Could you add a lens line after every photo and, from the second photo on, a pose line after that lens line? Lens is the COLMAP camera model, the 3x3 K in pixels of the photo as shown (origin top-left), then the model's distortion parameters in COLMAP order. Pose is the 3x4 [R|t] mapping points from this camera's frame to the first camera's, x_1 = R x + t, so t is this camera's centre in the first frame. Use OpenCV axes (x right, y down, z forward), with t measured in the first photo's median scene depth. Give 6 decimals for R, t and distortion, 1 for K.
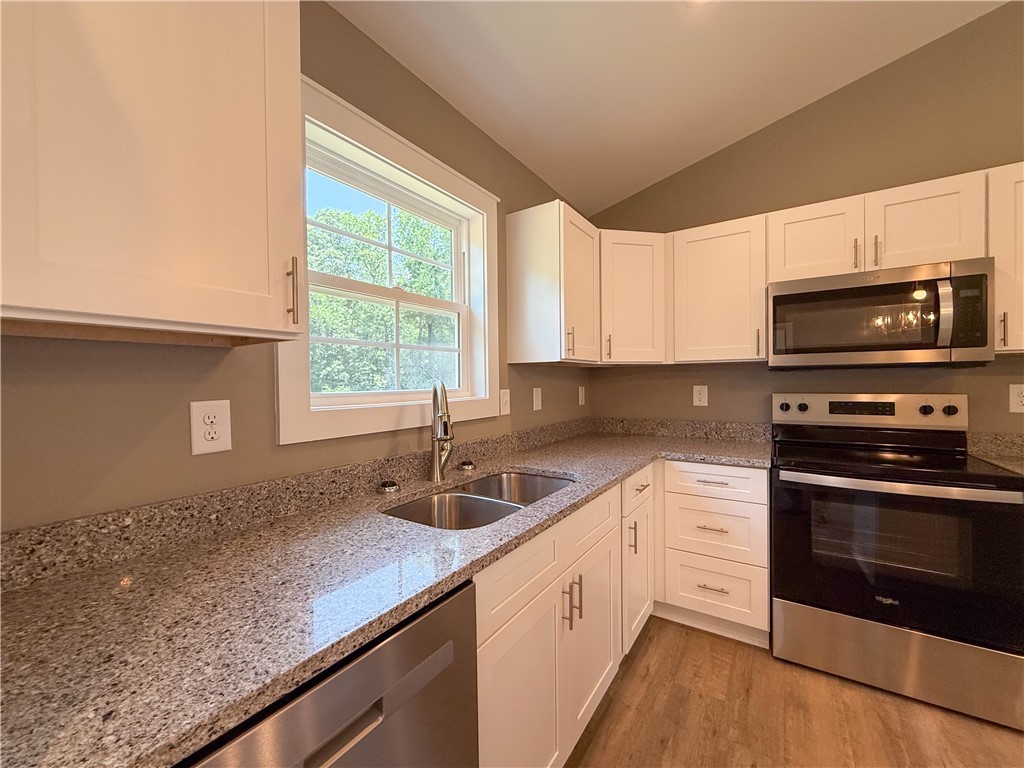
lens RADIAL K [[417.1, 0, 517.7], [0, 417.1, 382.7], [0, 0, 1]] dist [-0.000243, -0.000319]
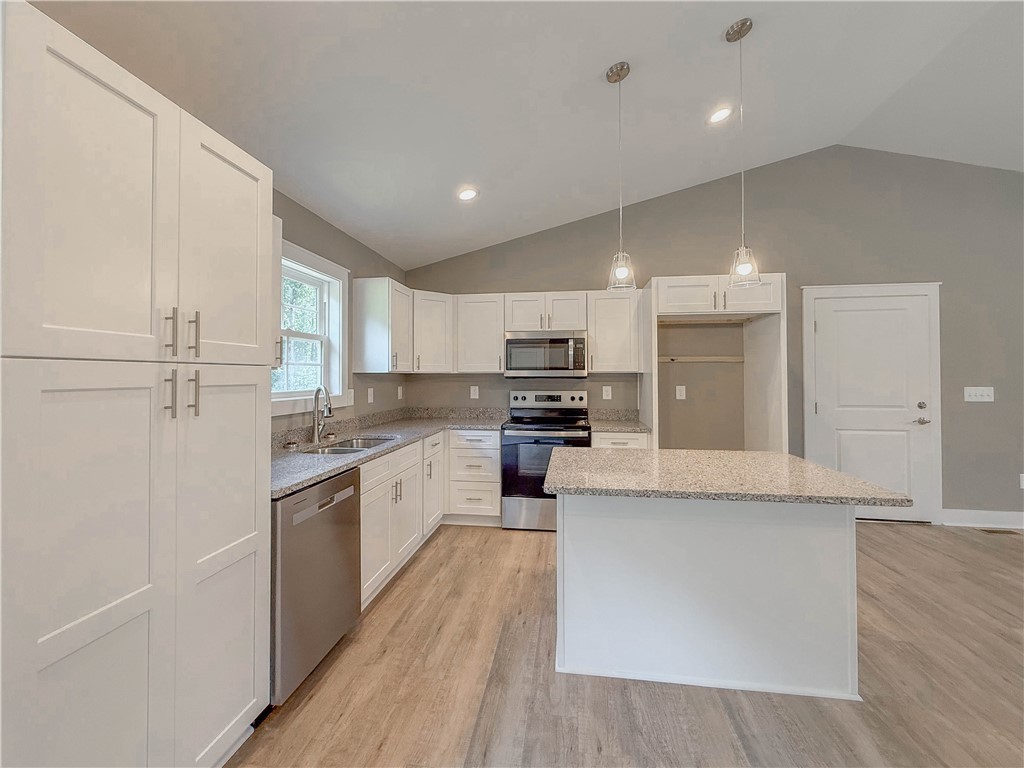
lens RADIAL K [[415.3, 0, 518.9], [0, 415.3, 370.5], [0, 0, 1]] dist [0.001108, -0.000170]
pose [[0.904655, 0.014607, 0.425893, -0.137915], [-0.005615, 0.999734, -0.022361, -0.025979], [-0.426107, 0.017838, 0.904497, -0.755173]]
